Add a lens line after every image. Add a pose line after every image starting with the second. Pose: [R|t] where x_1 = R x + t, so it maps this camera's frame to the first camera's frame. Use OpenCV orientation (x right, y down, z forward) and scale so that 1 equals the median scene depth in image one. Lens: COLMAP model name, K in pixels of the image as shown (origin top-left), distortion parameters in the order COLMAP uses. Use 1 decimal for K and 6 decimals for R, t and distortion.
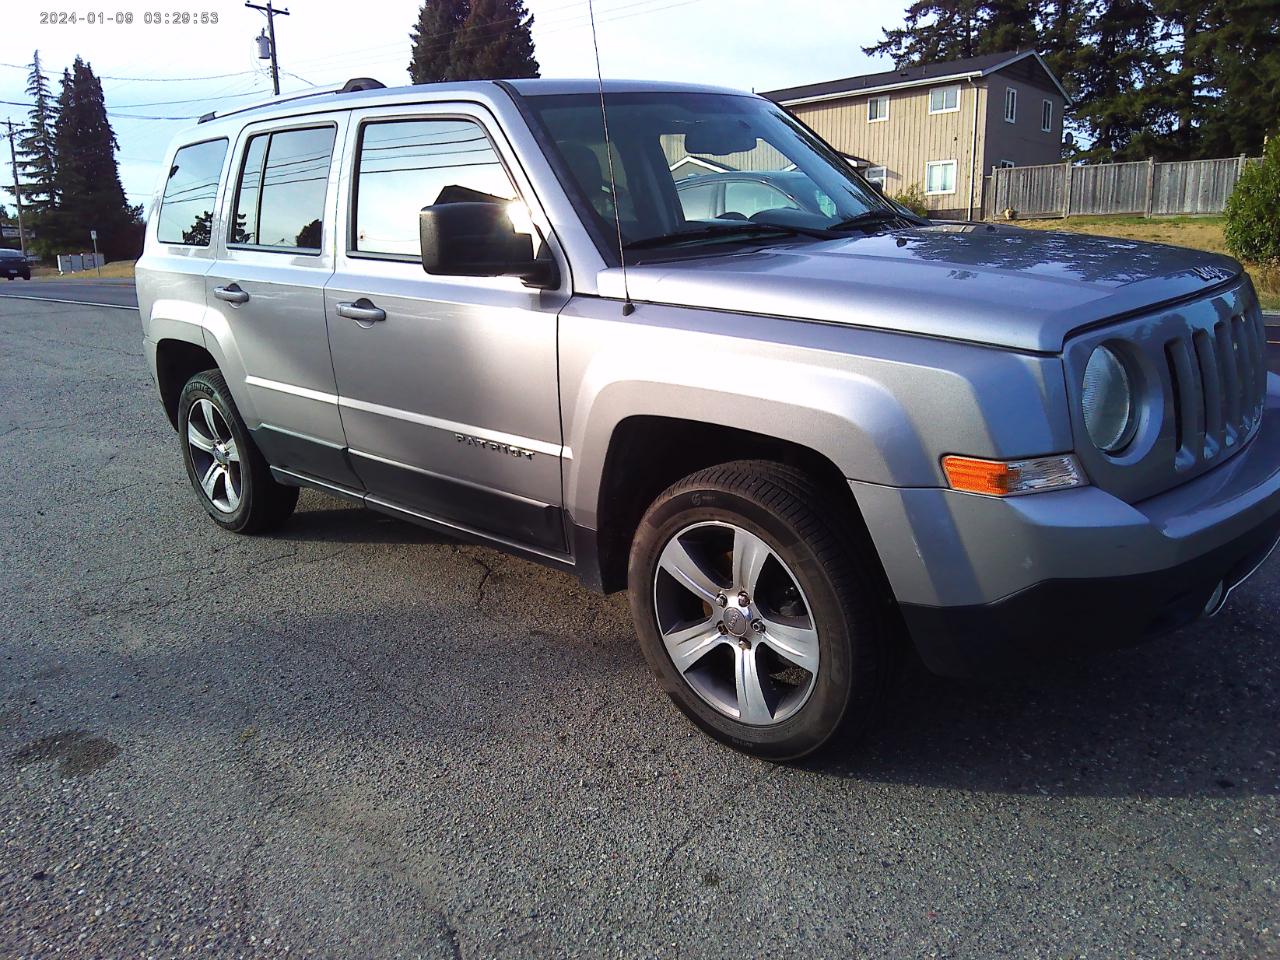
lens RADIAL K [[923.2, 0, 640.0], [0, 923.2, 480.0], [0, 0, 1]] dist [0.006675, -0.045713]
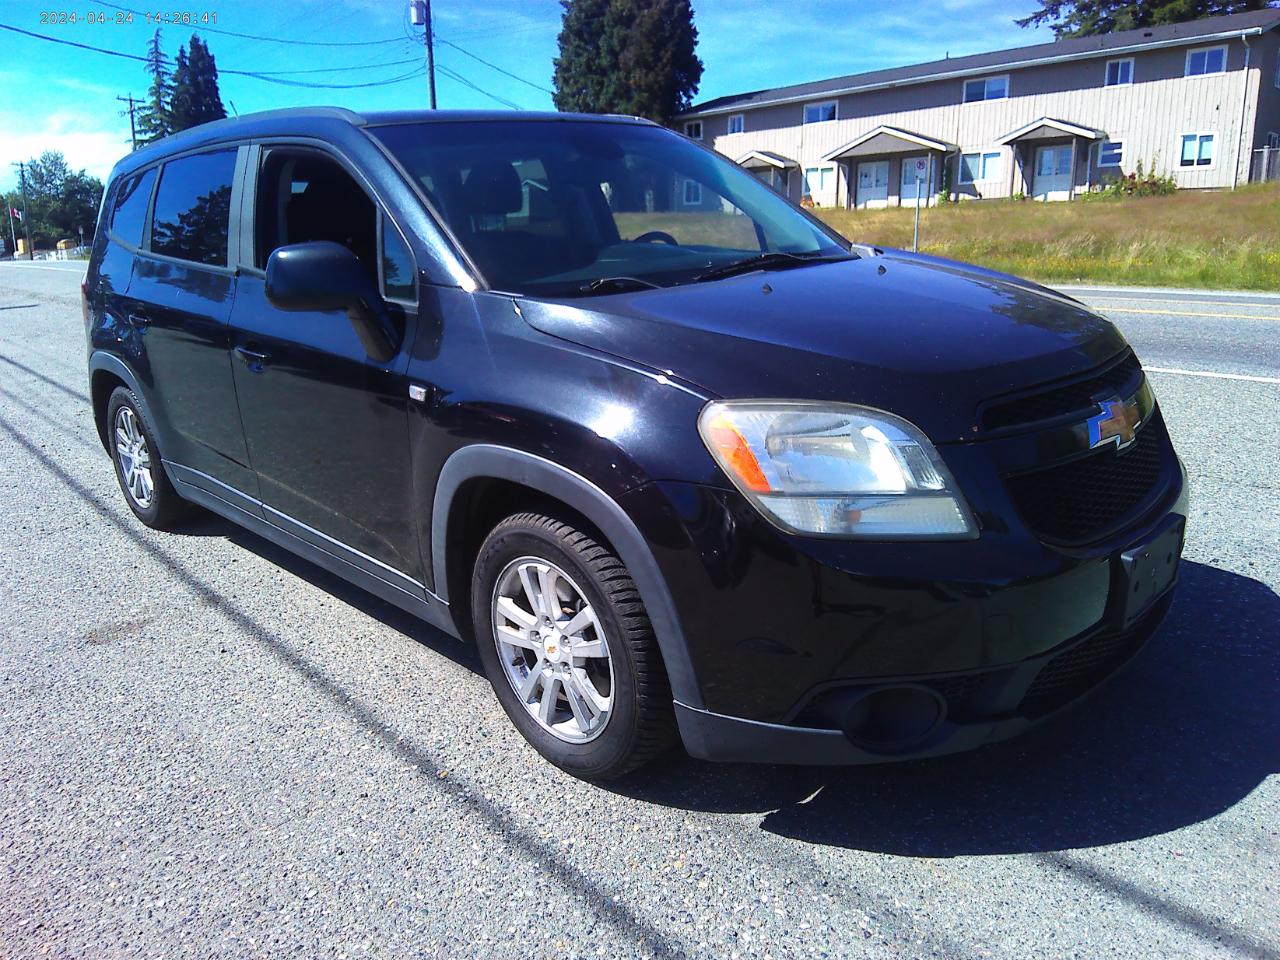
lens RADIAL K [[931.5, 0, 638.4], [0, 931.5, 466.5], [0, 0, 1]] dist [-0.002887, -0.033439]
pose [[0.997132, 0.019524, -0.073125, -0.070758], [-0.019244, 0.999805, 0.004524, -0.012072], [0.073199, -0.003104, 0.997313, 0.047132]]
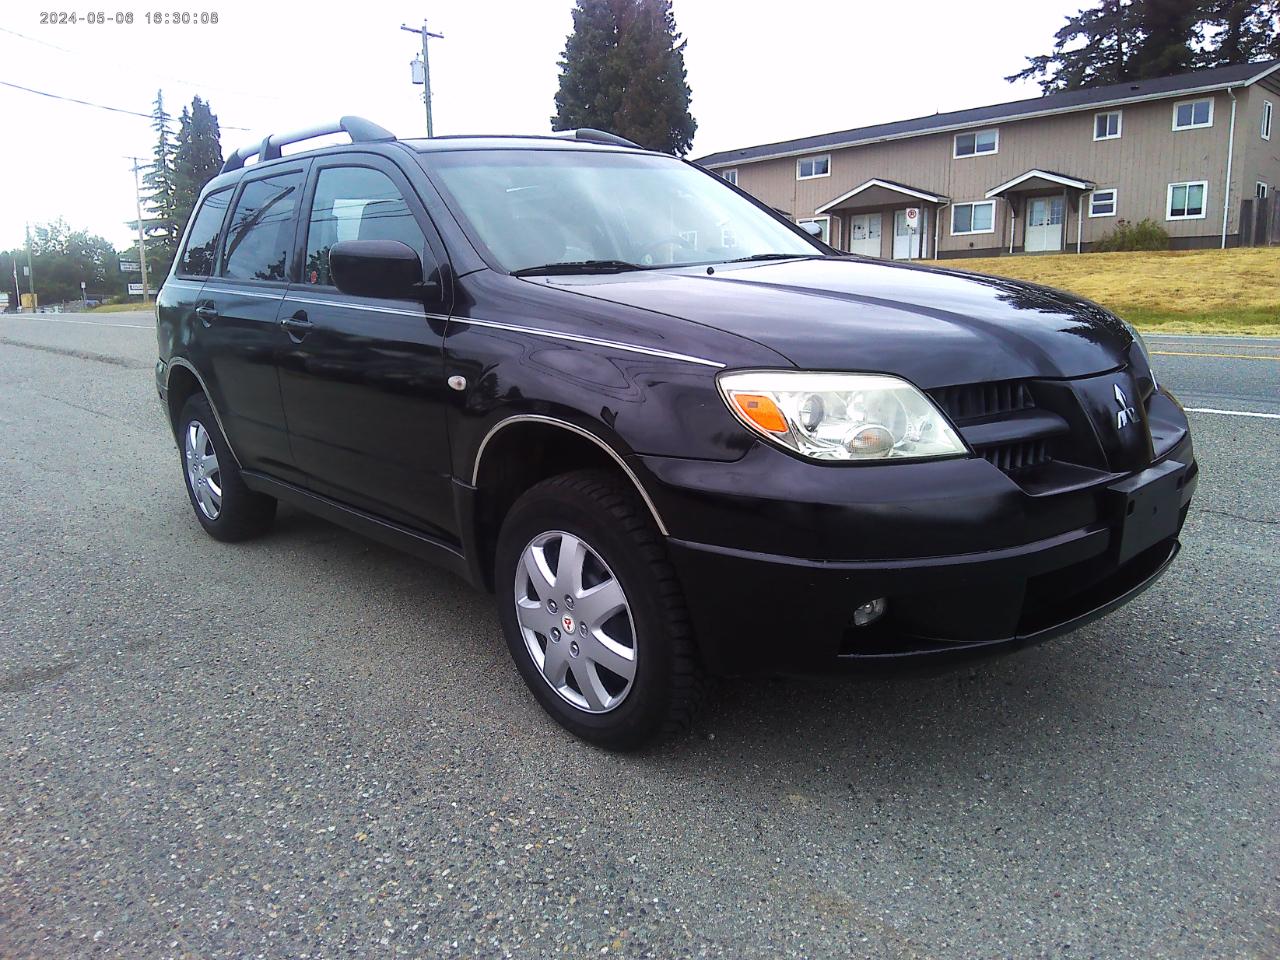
lens RADIAL K [[931.5, 0, 638.4], [0, 931.5, 466.5], [0, 0, 1]] dist [-0.002887, -0.033439]
pose [[0.997214, 0.012542, -0.073531, -0.068430], [-0.016410, 0.998500, -0.052227, -0.010669], [0.072766, 0.053288, 0.995924, 0.052026]]
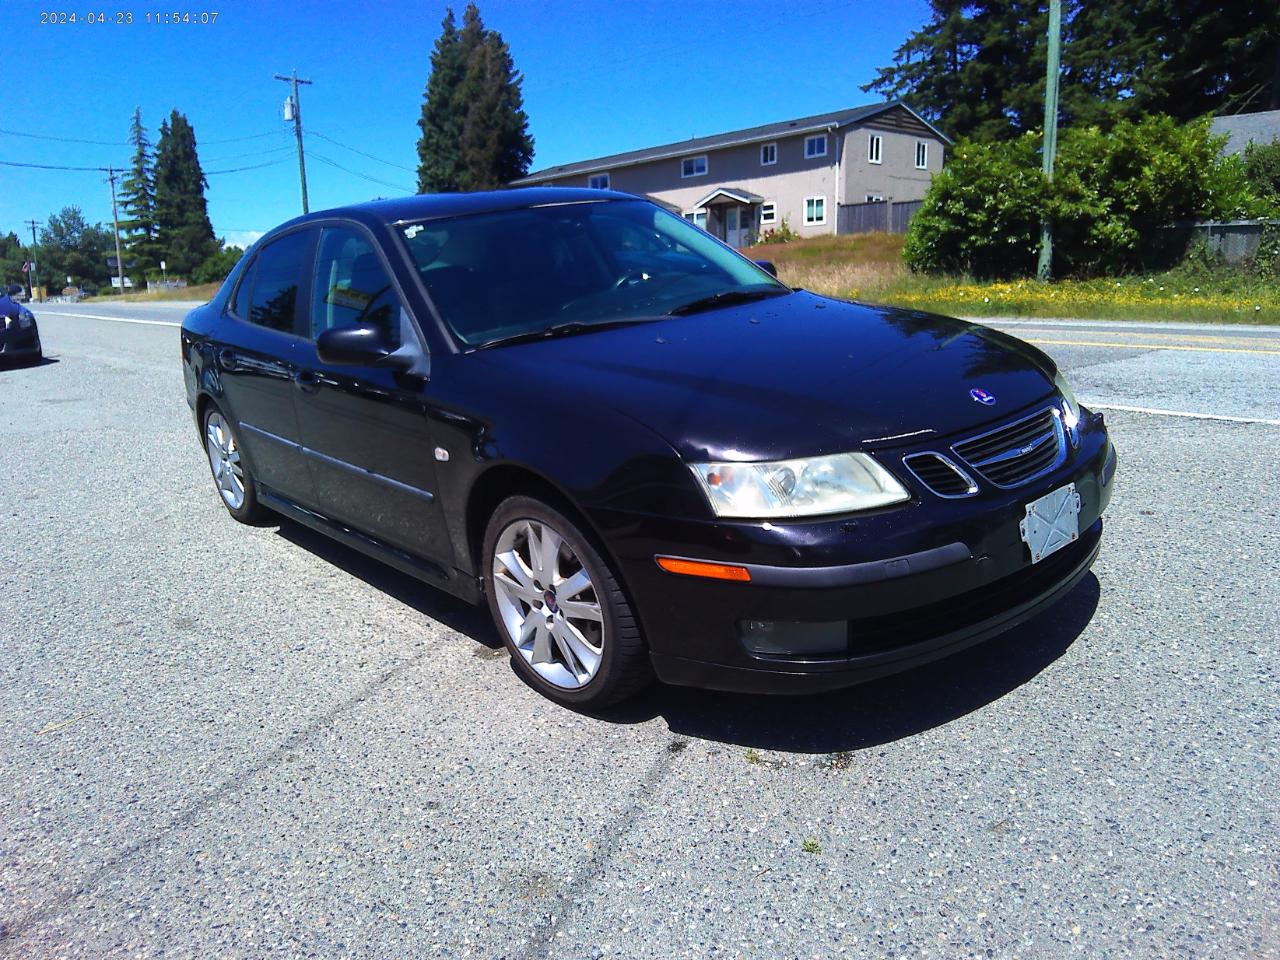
lens RADIAL K [[930.1, 0, 640.0], [0, 930.1, 480.0], [0, 0, 1]] dist [-0.001484, -0.044167]
pose [[0.994647, 0.012031, -0.102625, 0.122251], [-0.014397, 0.999647, -0.022342, 0.026356], [0.102320, 0.023700, 0.994469, -0.110551]]
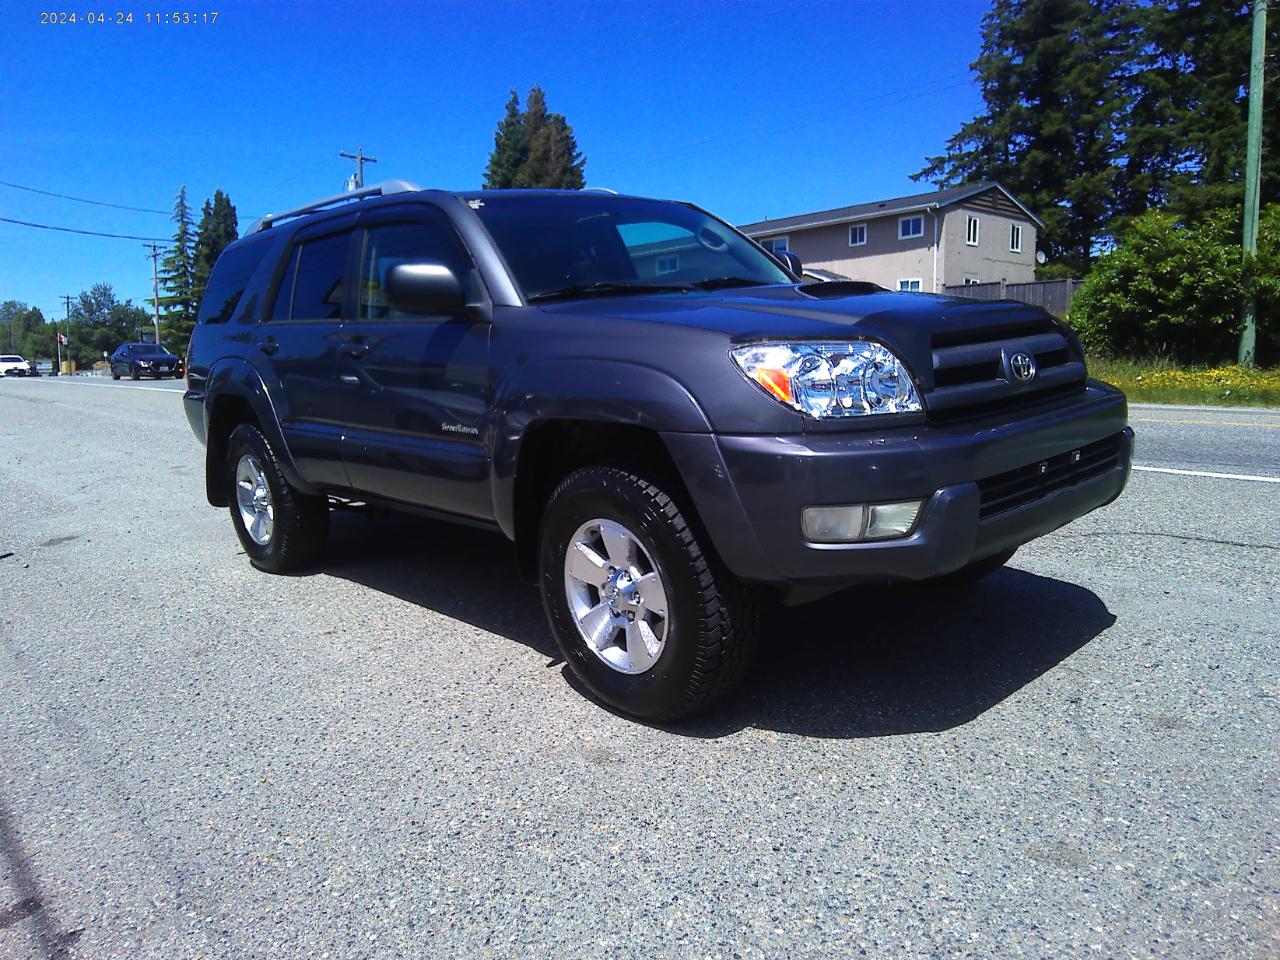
lens RADIAL K [[935.2, 0, 639.7], [0, 935.2, 462.3], [0, 0, 1]] dist [0.005540, -0.054136]
pose [[0.993485, 0.015004, -0.112974, 0.068903], [-0.029722, 0.991101, -0.129748, 0.020290], [0.110022, 0.132261, 0.985090, -0.076122]]
